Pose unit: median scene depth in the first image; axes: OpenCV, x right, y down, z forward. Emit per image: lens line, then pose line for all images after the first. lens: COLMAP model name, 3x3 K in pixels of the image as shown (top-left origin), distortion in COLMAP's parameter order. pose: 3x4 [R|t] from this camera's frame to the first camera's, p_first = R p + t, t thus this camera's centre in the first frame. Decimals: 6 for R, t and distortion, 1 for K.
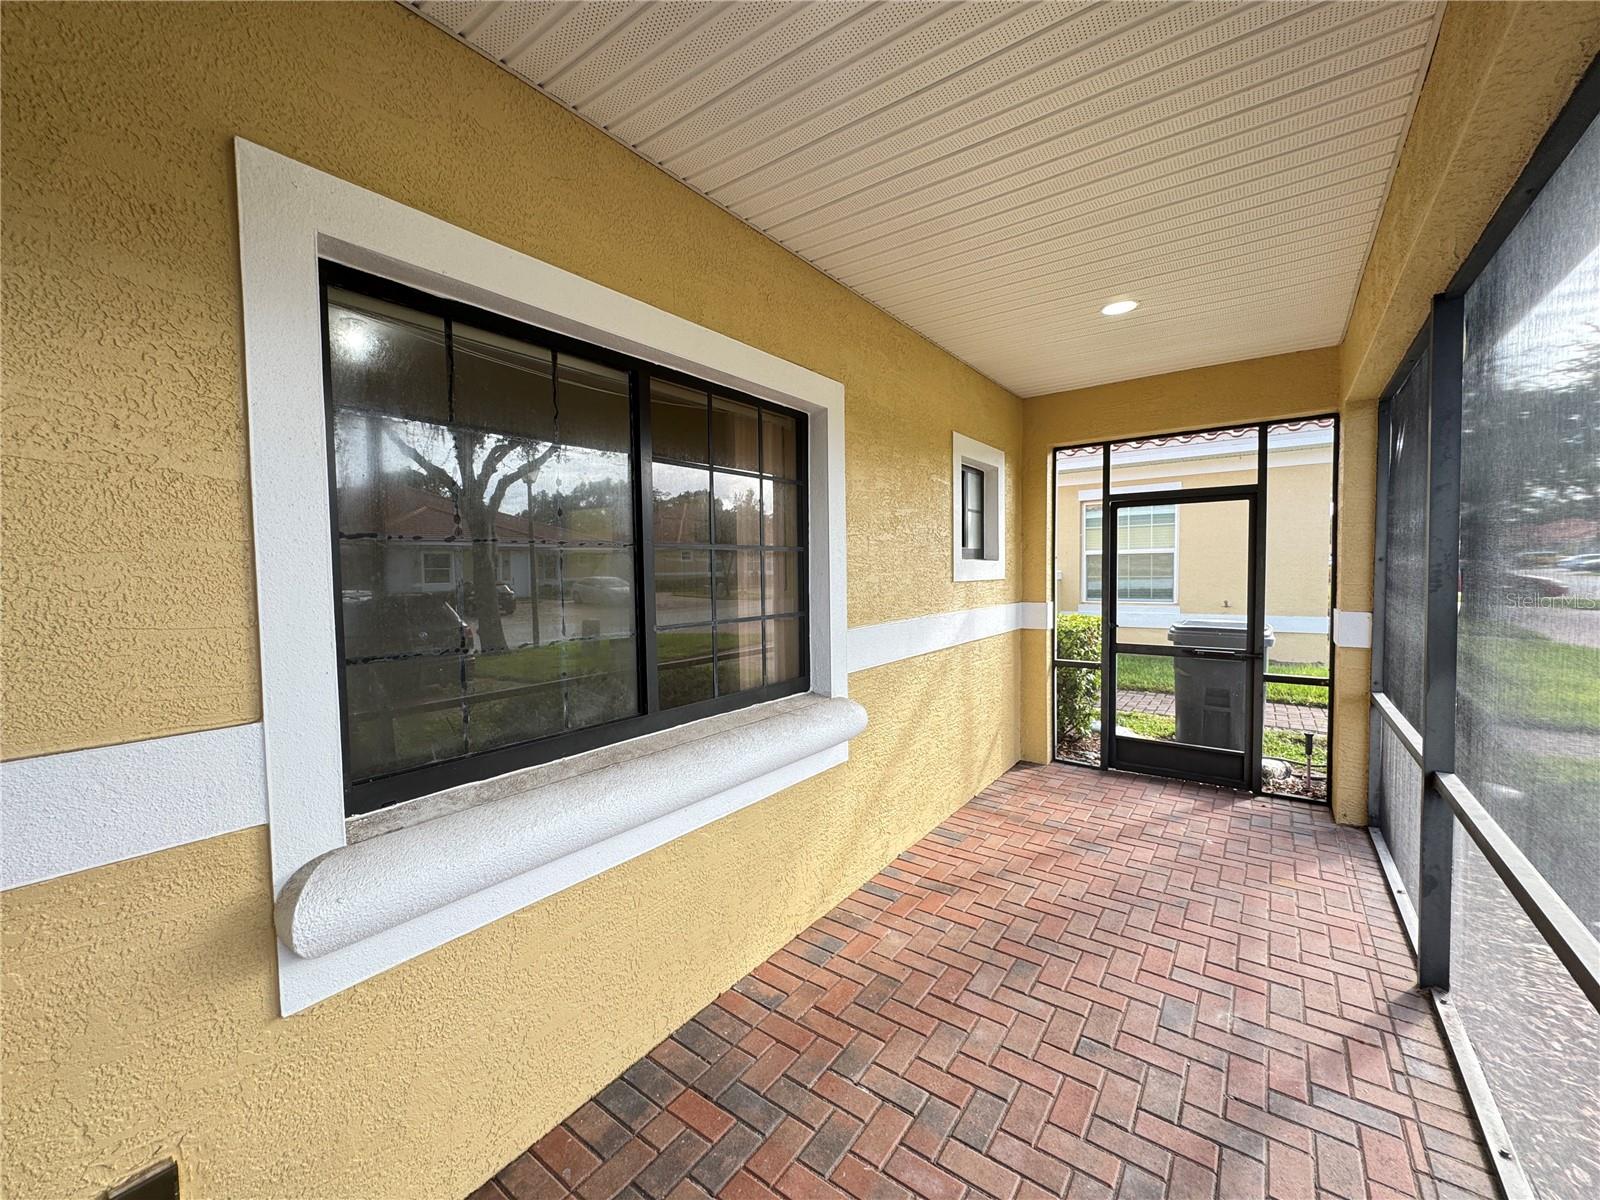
lens RADIAL K [[638.6, 0, 800.1], [0, 638.6, 597.6], [0, 0, 1]] dist [-0.001309, 0.000004]
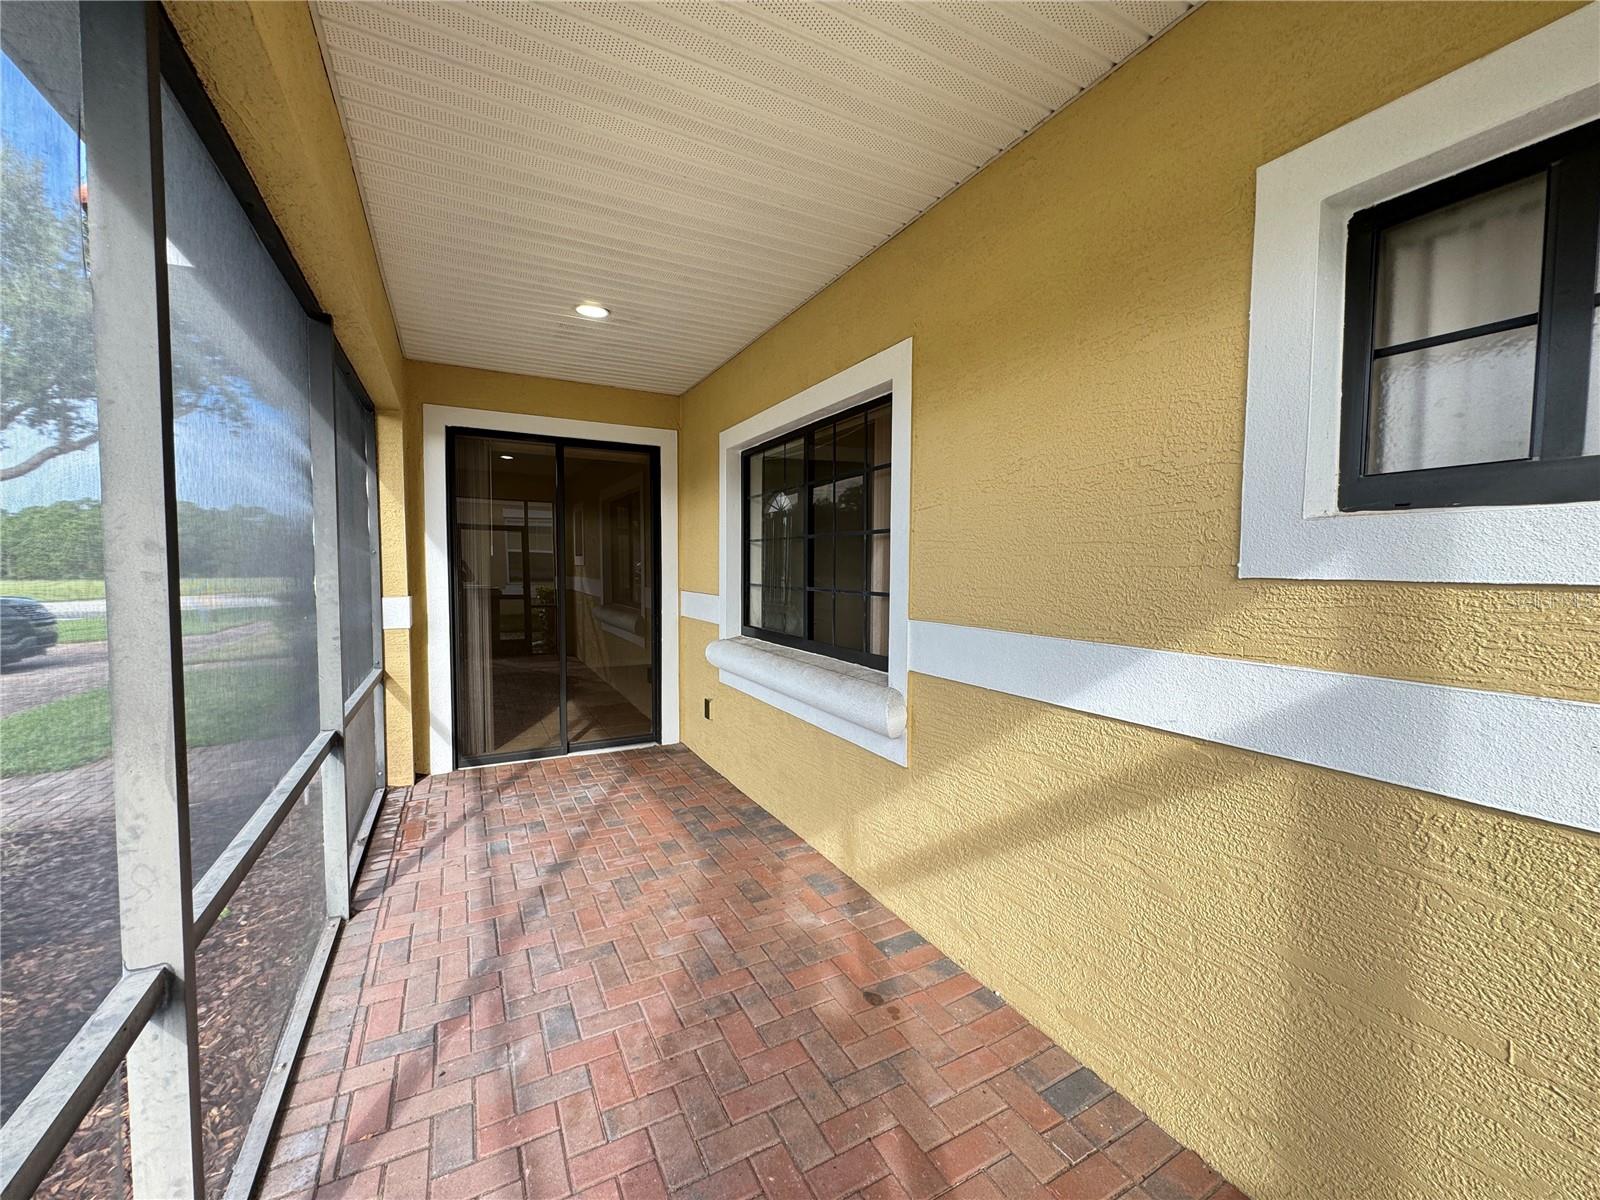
lens RADIAL K [[638.6, 0, 800.1], [0, 638.6, 597.6], [0, 0, 1]] dist [-0.001309, 0.000004]
pose [[-0.425074, 0.059684, -0.903189, 1.061027], [-0.041833, 0.995462, 0.085469, -0.054019], [0.904191, 0.074113, -0.420649, 1.412498]]
